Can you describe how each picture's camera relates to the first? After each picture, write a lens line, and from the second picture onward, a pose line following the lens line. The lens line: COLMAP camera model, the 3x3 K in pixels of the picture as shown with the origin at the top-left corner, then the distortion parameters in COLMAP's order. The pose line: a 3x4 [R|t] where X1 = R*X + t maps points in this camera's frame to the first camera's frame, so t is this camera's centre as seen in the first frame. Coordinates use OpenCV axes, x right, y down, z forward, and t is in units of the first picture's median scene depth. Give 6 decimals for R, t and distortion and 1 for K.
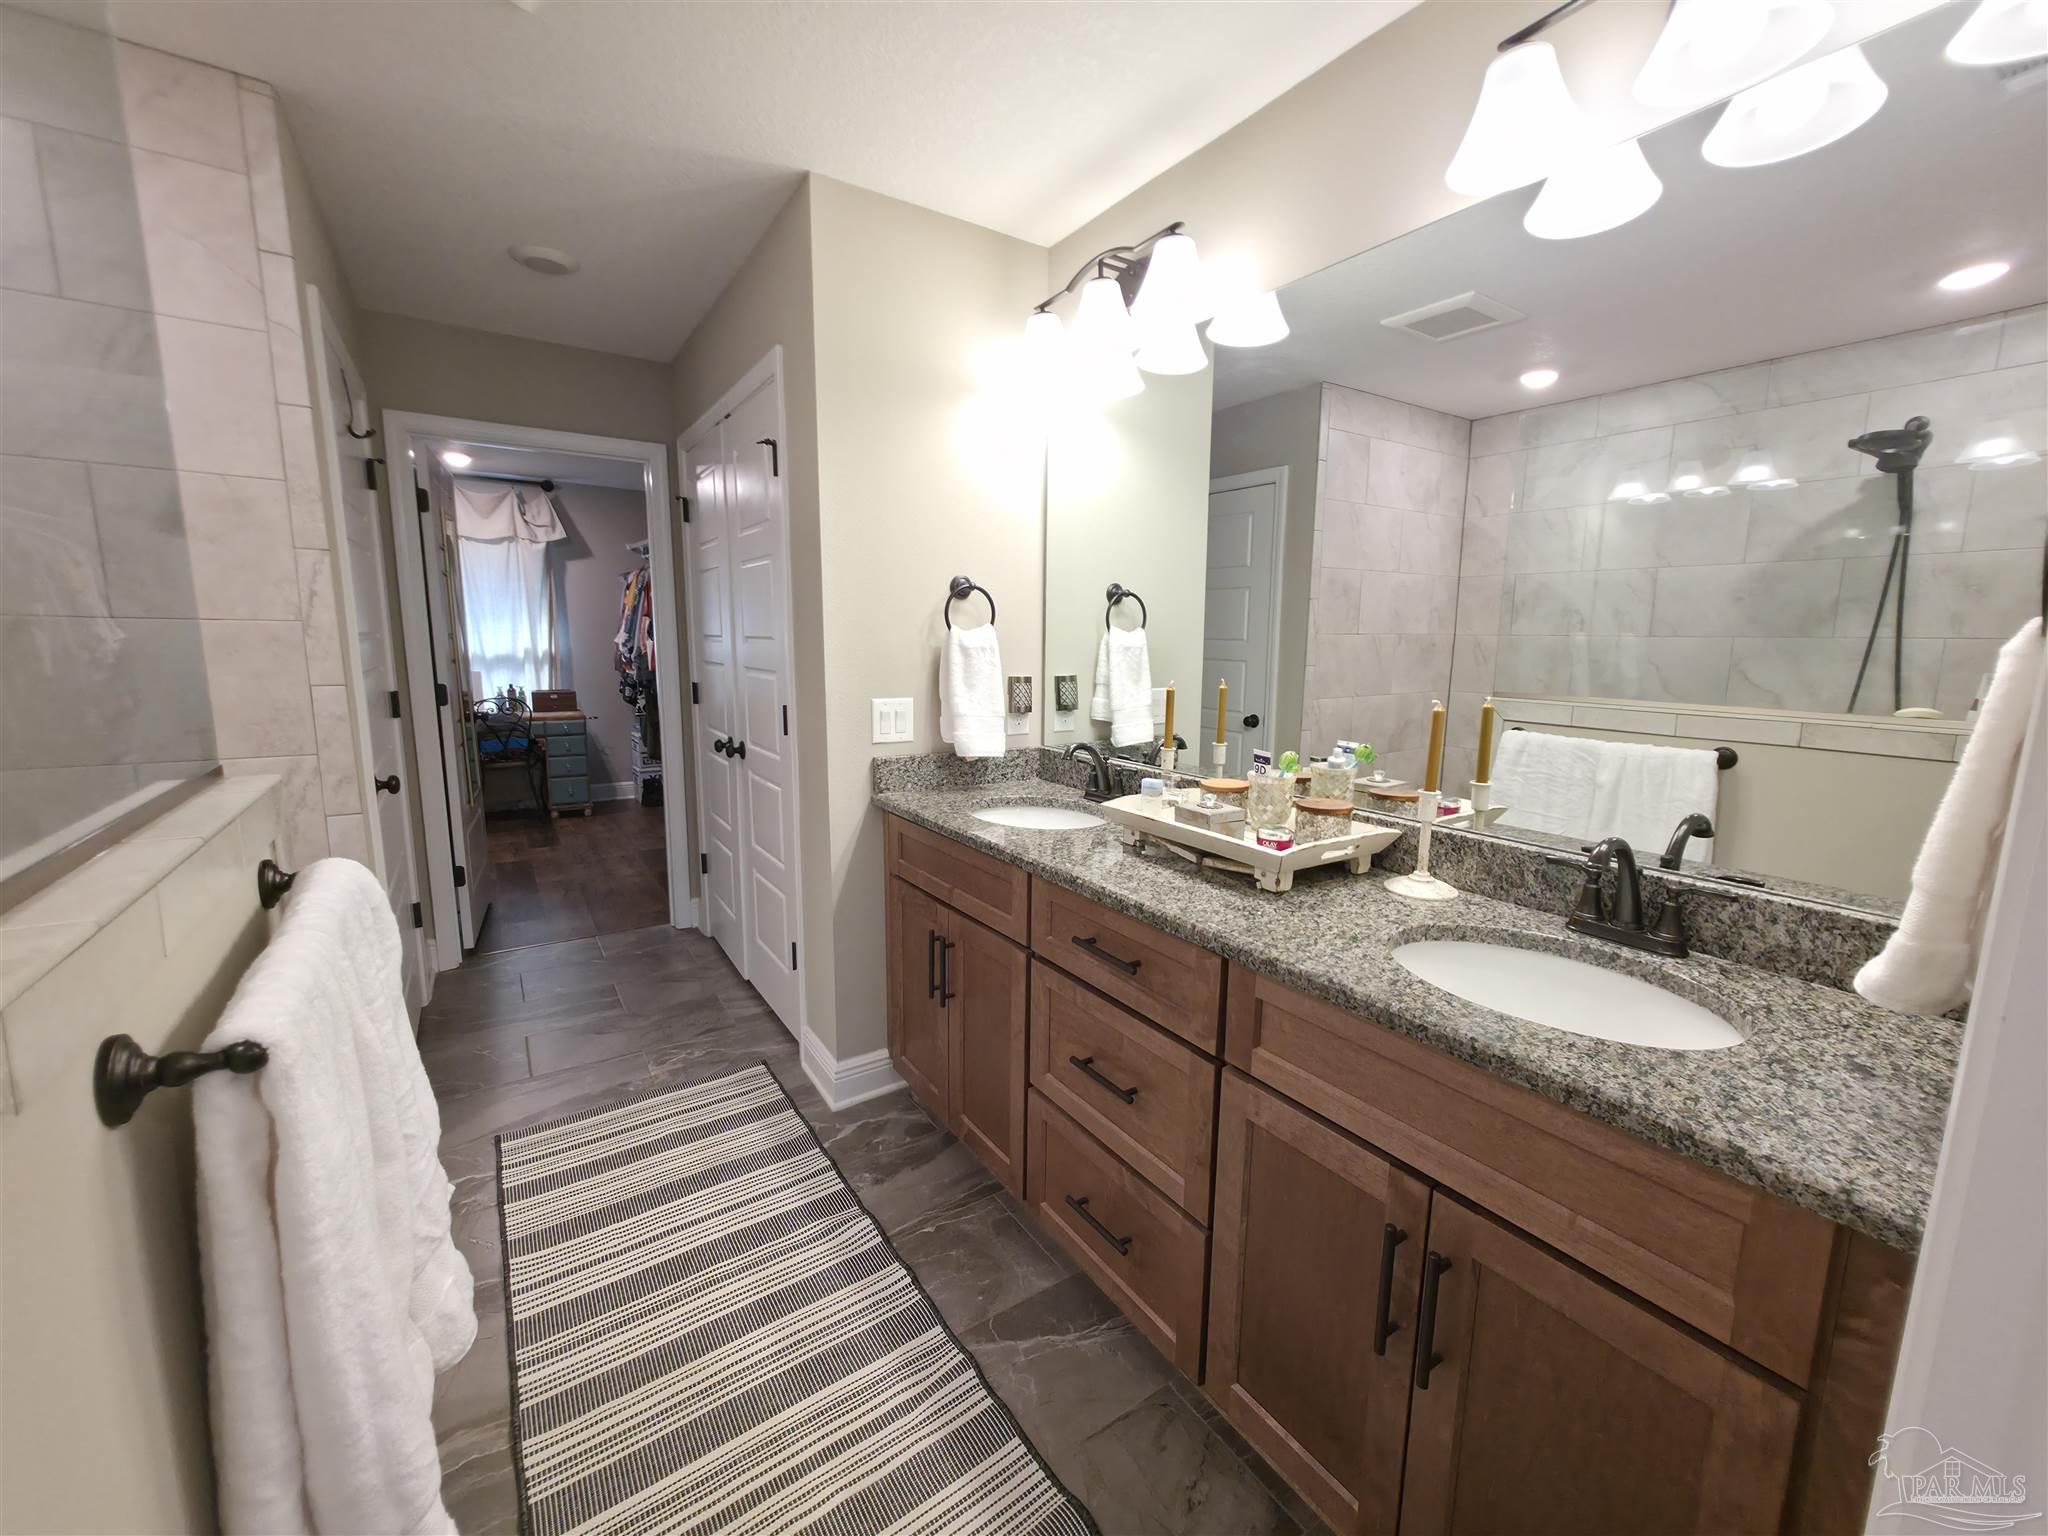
lens RADIAL K [[824.7, 0, 1029.8], [0, 824.7, 768.8], [0, 0, 1]] dist [-0.000097, 0.000263]
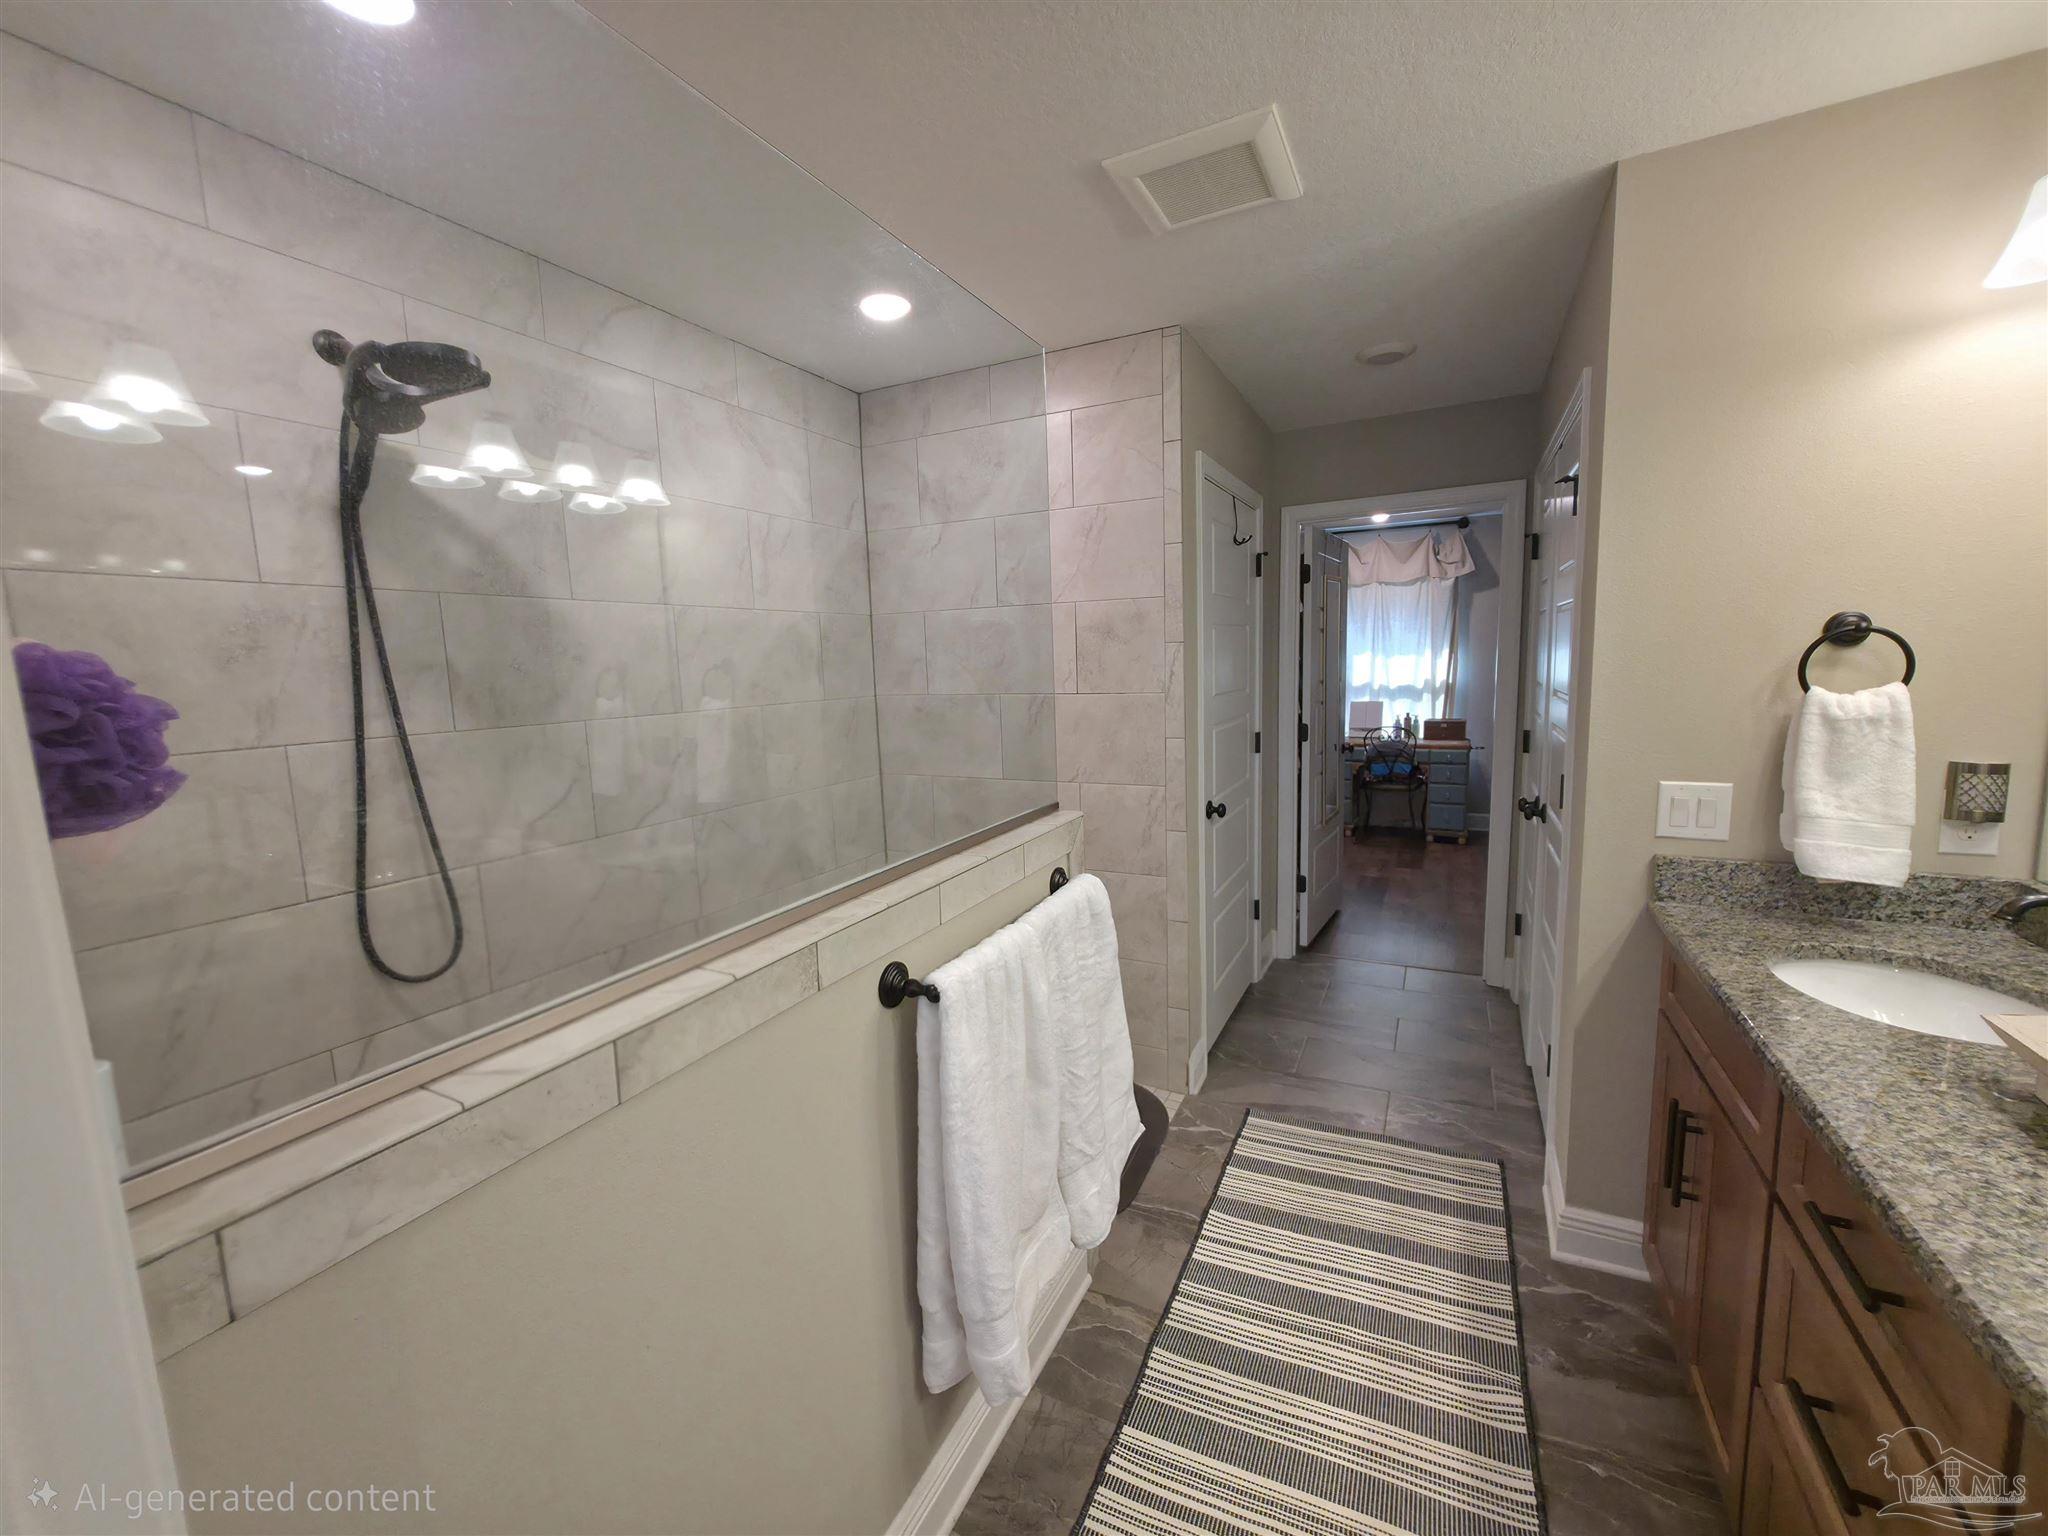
lens RADIAL K [[824.7, 0, 1021.6], [0, 824.7, 765.8], [0, 0, 1]] dist [-0.000097, 0.000263]
pose [[0.479213, 0.083633, -0.873705, 0.198305], [-0.097185, 0.994385, 0.041880, -0.070420], [0.872301, 0.064842, 0.484650, 0.080369]]
